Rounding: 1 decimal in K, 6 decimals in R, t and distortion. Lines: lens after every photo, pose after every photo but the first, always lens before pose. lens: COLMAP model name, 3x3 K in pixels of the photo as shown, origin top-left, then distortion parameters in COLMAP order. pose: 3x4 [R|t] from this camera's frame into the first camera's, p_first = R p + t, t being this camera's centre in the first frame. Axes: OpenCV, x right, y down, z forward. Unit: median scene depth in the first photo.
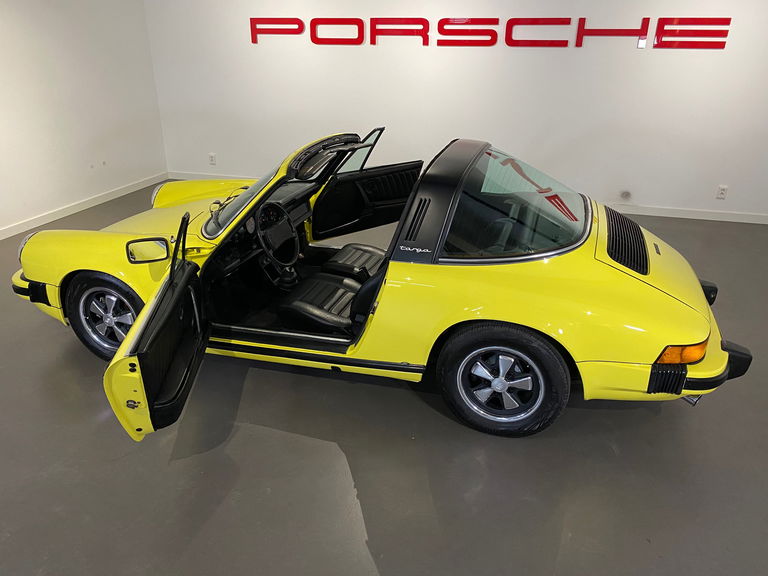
lens RADIAL K [[591.8, 0, 388.5], [0, 591.8, 280.9], [0, 0, 1]] dist [0.020383, -0.007430]
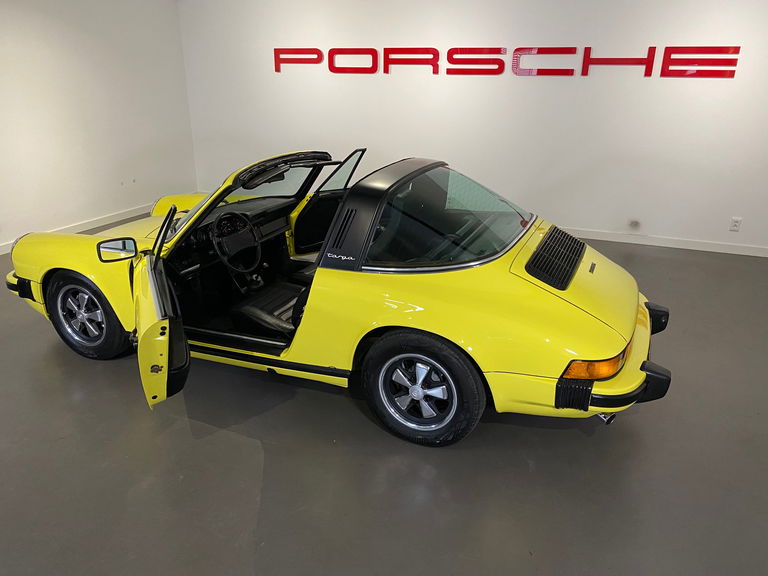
lens RADIAL K [[591.8, 0, 383.6], [0, 591.8, 281.8], [0, 0, 1]] dist [0.020383, -0.007430]
pose [[0.993517, 0.040897, -0.106077, 0.186707], [-0.046156, 0.997799, -0.047605, 0.029519], [0.103897, 0.052193, 0.993218, -0.020608]]
